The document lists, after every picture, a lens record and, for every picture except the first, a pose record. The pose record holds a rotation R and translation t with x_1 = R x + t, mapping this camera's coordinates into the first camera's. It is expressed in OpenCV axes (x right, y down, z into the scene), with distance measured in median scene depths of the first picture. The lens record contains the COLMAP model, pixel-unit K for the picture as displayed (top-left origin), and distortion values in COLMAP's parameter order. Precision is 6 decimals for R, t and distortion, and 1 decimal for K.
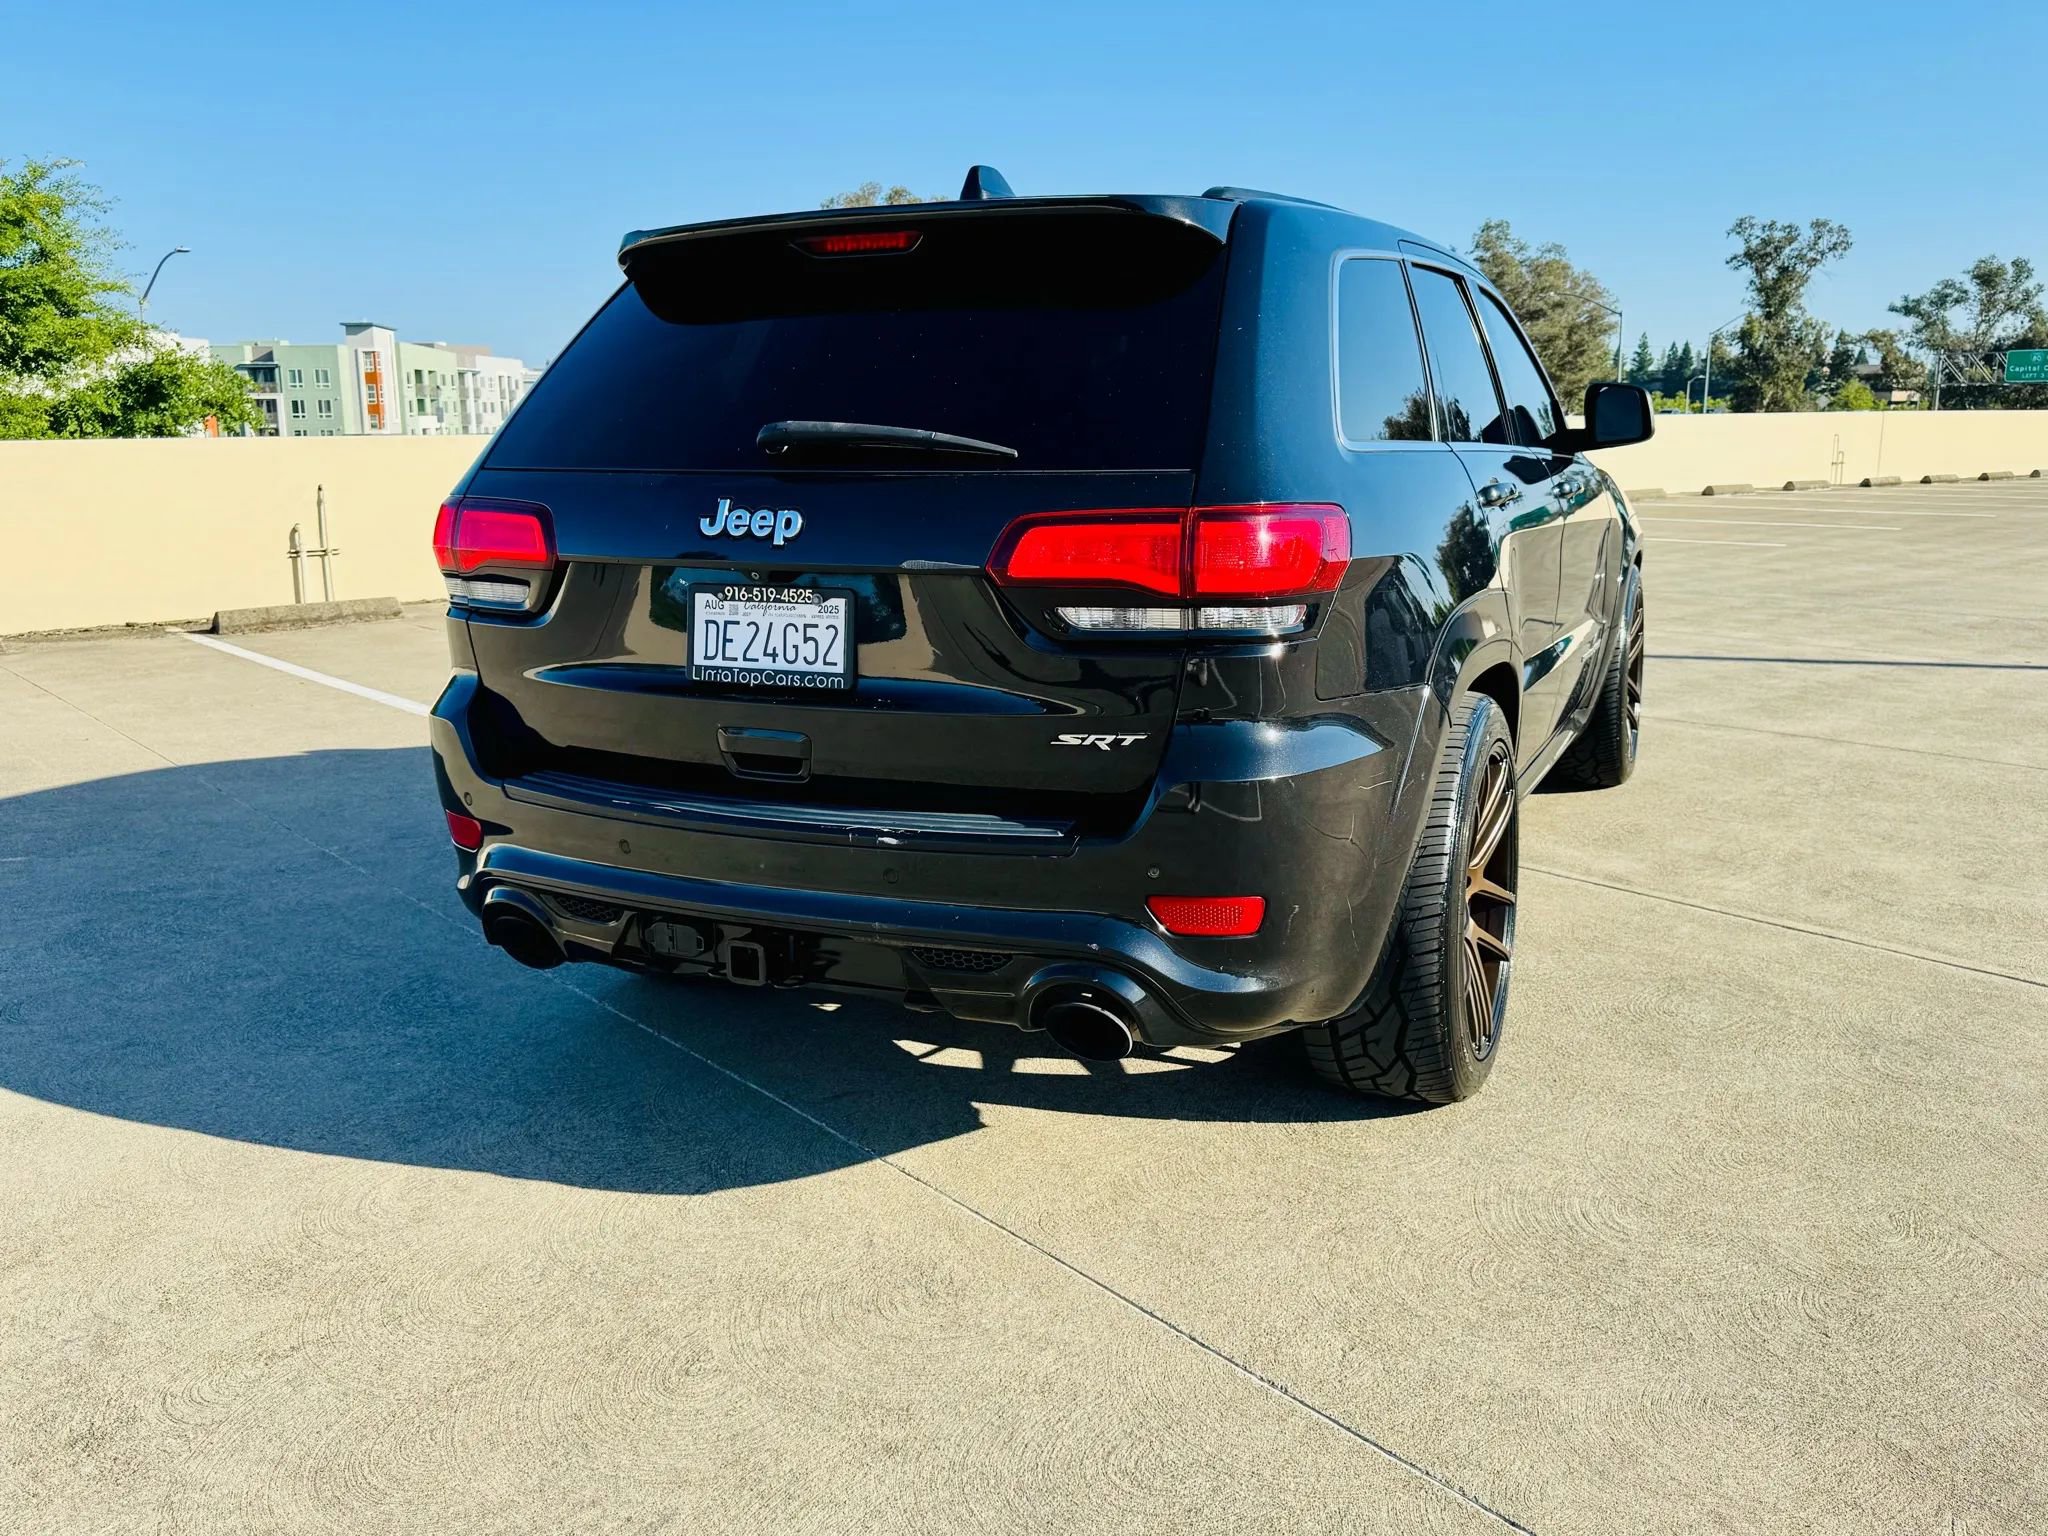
lens RADIAL K [[1653.7, 0, 1010.9], [0, 1653.7, 742.0], [0, 0, 1]] dist [0.050631, -0.061270]
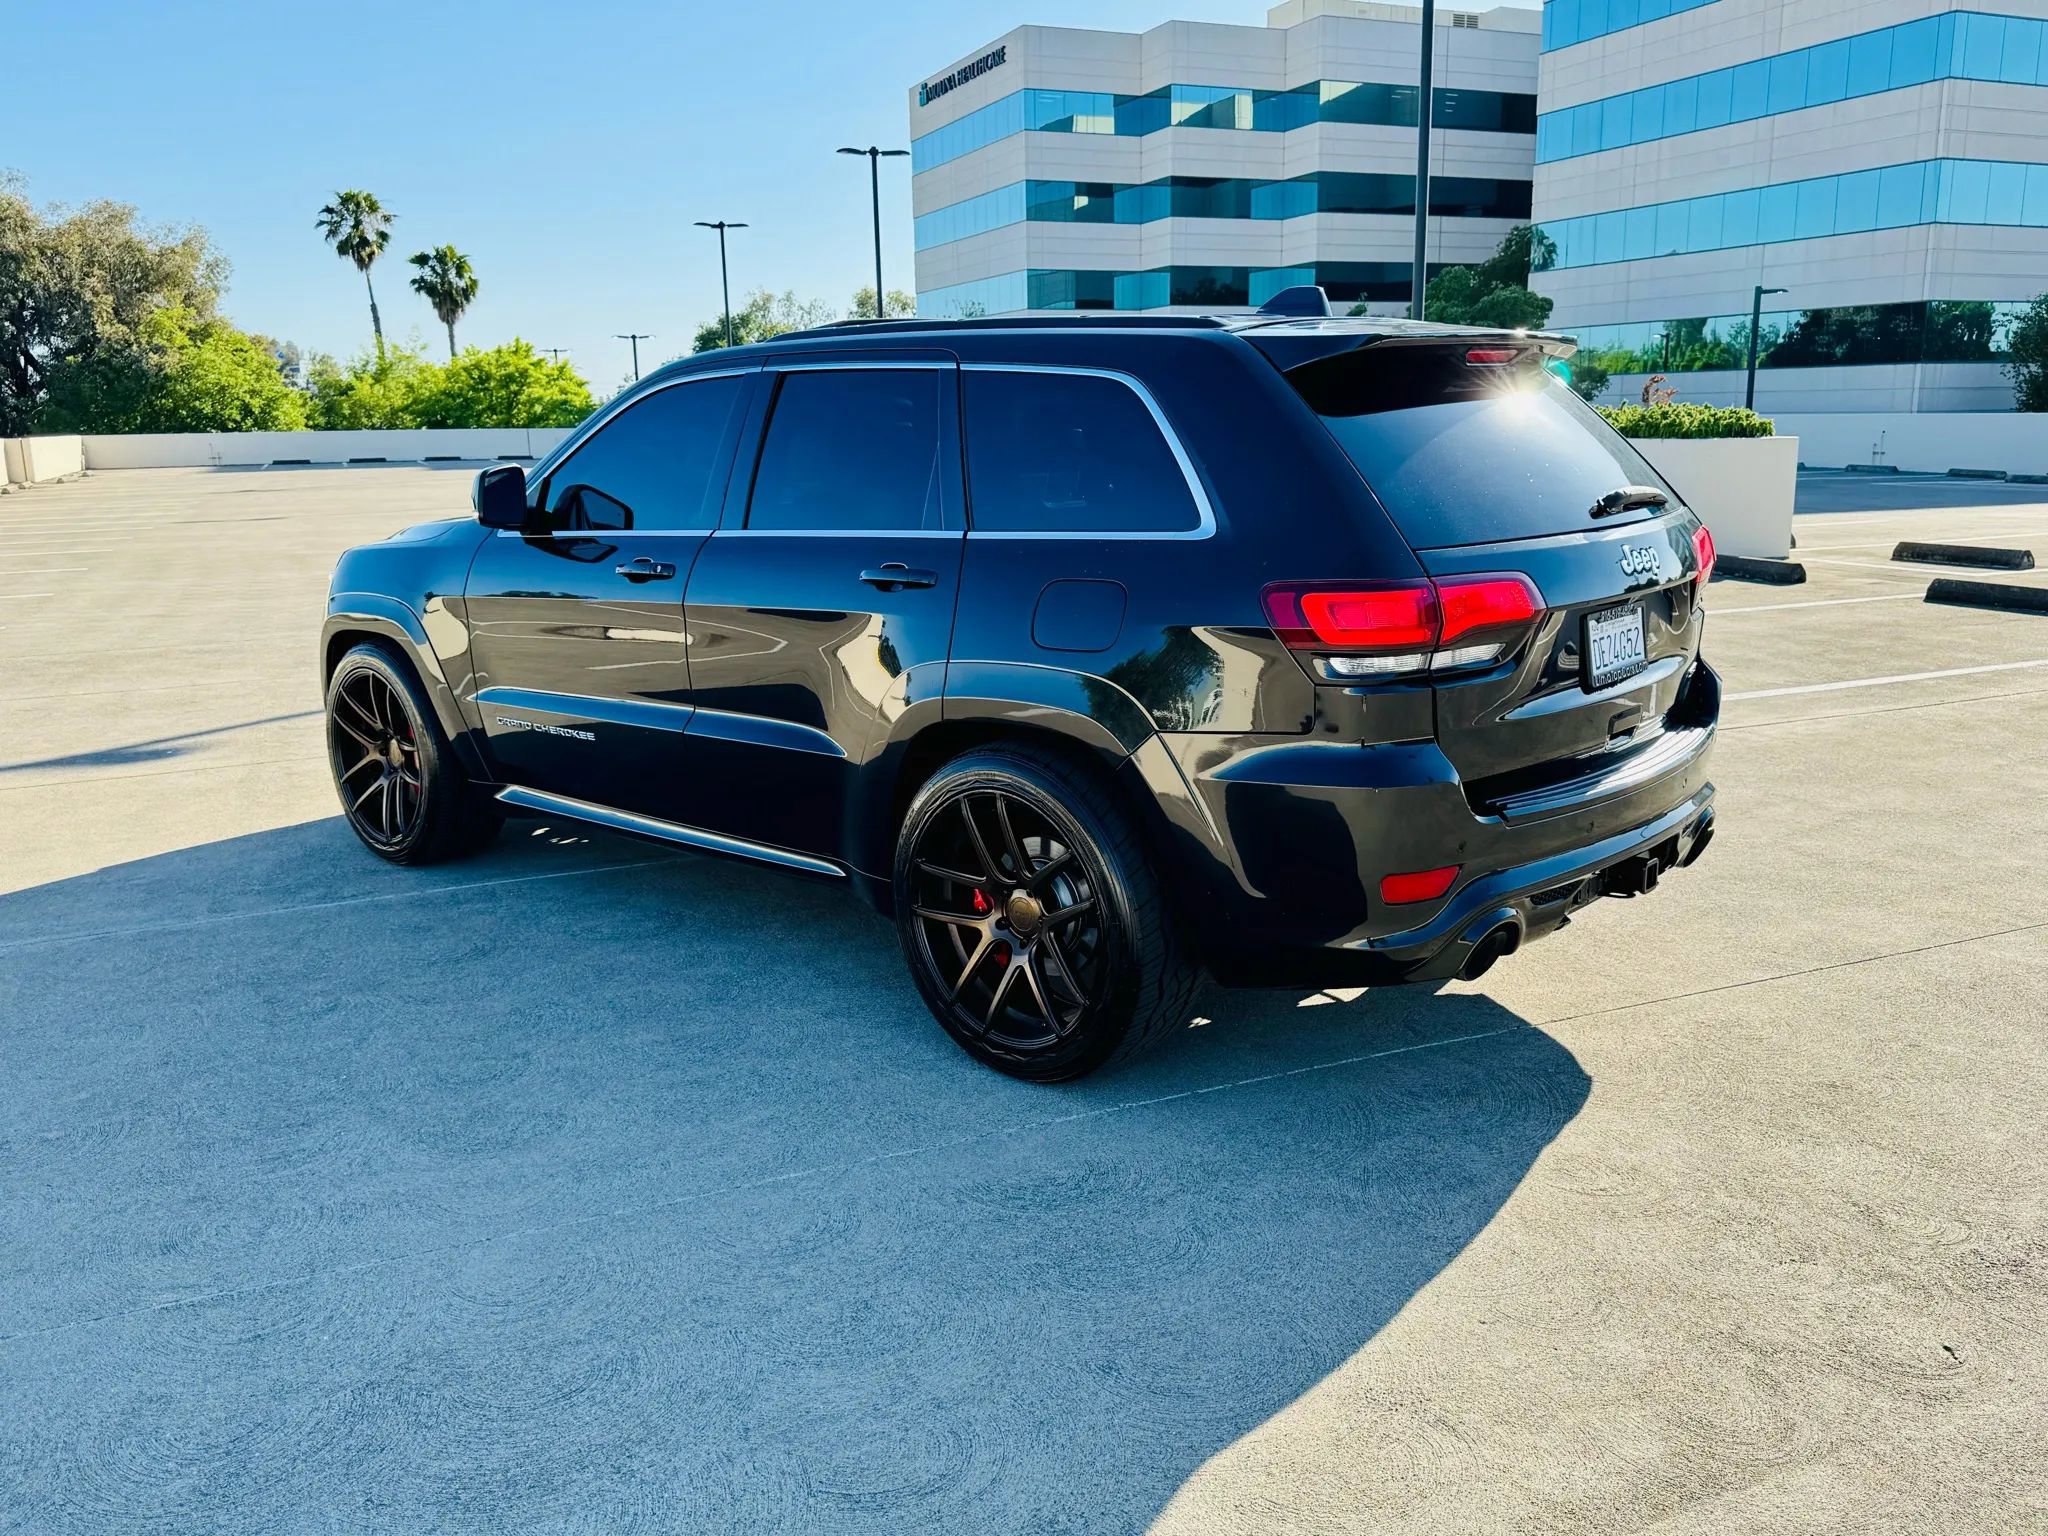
lens RADIAL K [[1653.7, 0, 1019.9], [0, 1653.7, 773.8], [0, 0, 1]] dist [0.050631, -0.061270]
pose [[0.305426, -0.205690, 0.929735, -1.588110], [0.204234, 0.967819, 0.147023, -0.258358], [-0.930056, 0.144979, 0.337605, 1.009005]]
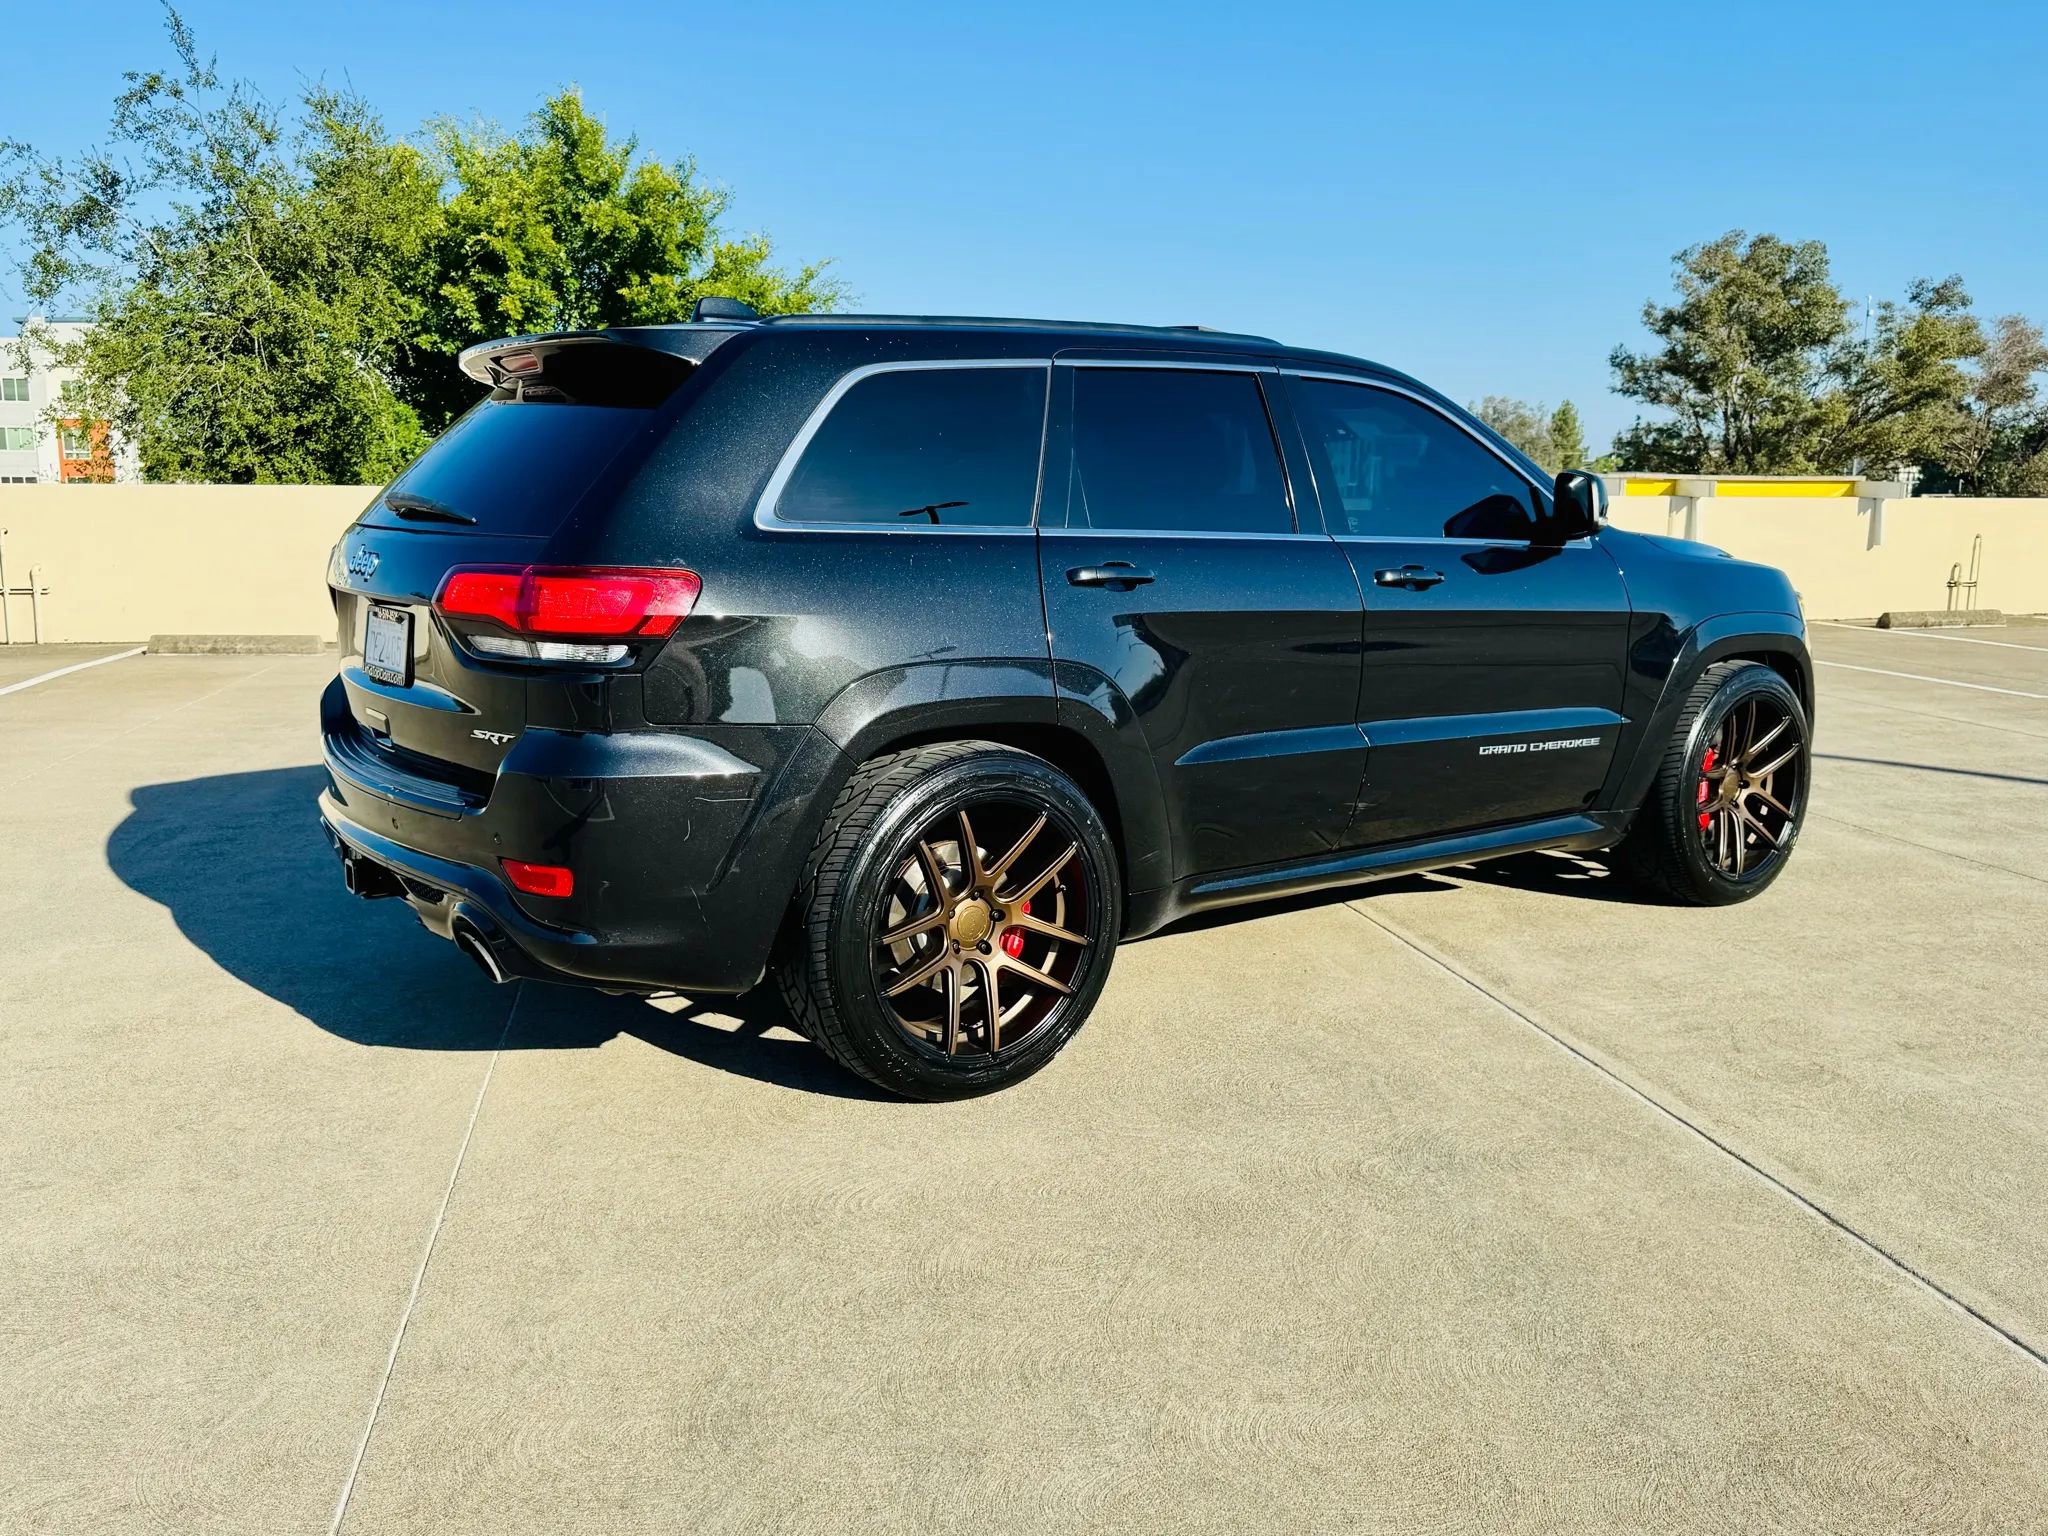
lens RADIAL K [[1653.7, 0, 1020.2], [0, 1653.7, 746.4], [0, 0, 1]] dist [0.050631, -0.061270]
pose [[0.877810, 0.096634, -0.469161, 0.977268], [-0.111258, 0.993785, -0.003474, -0.032989], [0.465909, 0.055247, 0.883106, 0.016634]]
